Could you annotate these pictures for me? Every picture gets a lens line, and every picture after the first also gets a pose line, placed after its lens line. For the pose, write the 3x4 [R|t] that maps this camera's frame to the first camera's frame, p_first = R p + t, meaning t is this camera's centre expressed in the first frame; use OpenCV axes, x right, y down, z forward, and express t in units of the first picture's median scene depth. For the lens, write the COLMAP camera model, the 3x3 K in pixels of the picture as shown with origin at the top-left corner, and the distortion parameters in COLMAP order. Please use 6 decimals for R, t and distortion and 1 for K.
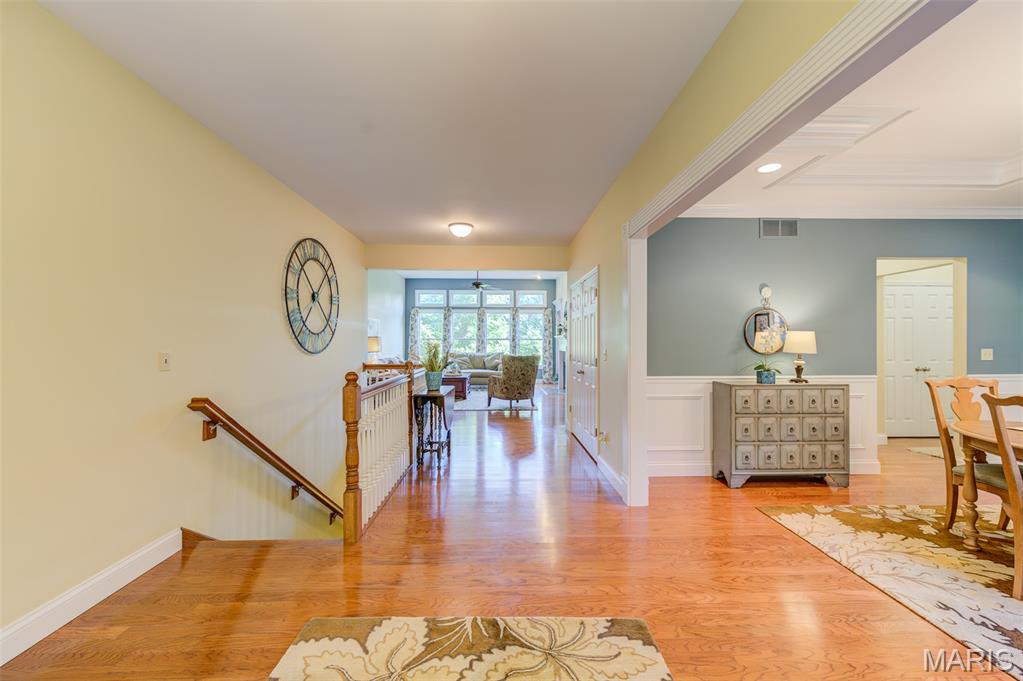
lens RADIAL K [[406.1, 0, 517.1], [0, 406.1, 339.1], [0, 0, 1]] dist [0.006694, -0.001426]
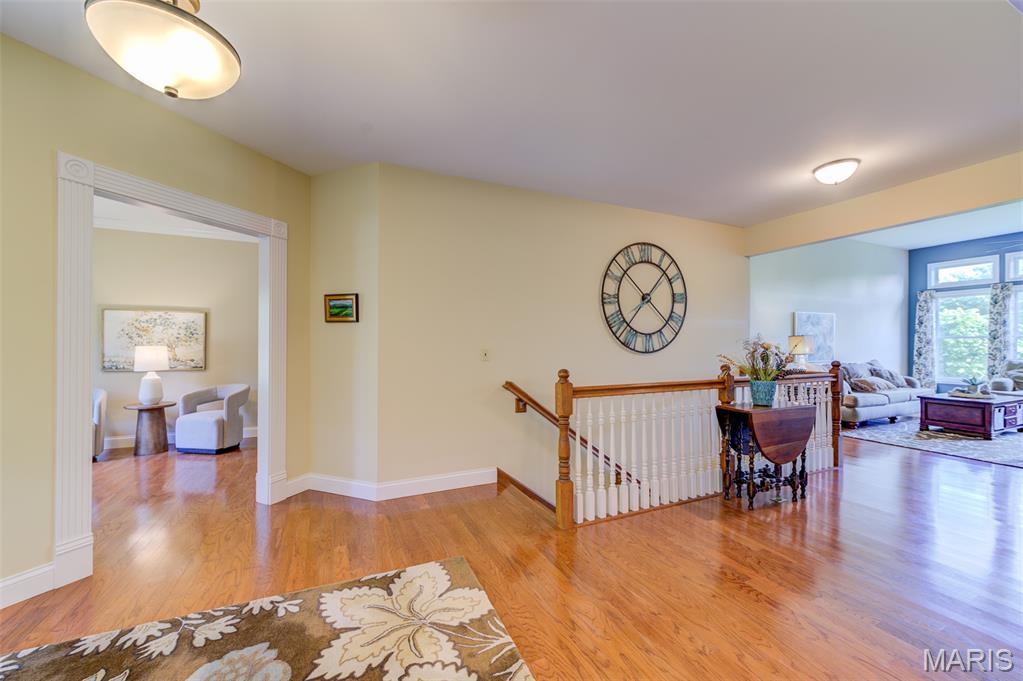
lens RADIAL K [[406.1, 0, 512.9], [0, 406.1, 346.2], [0, 0, 1]] dist [0.006694, -0.001426]
pose [[0.371994, 0.001587, -0.928234, 0.380270], [0.010533, 0.999927, 0.005930, 0.009431], [0.928175, -0.011983, 0.371951, 0.346292]]
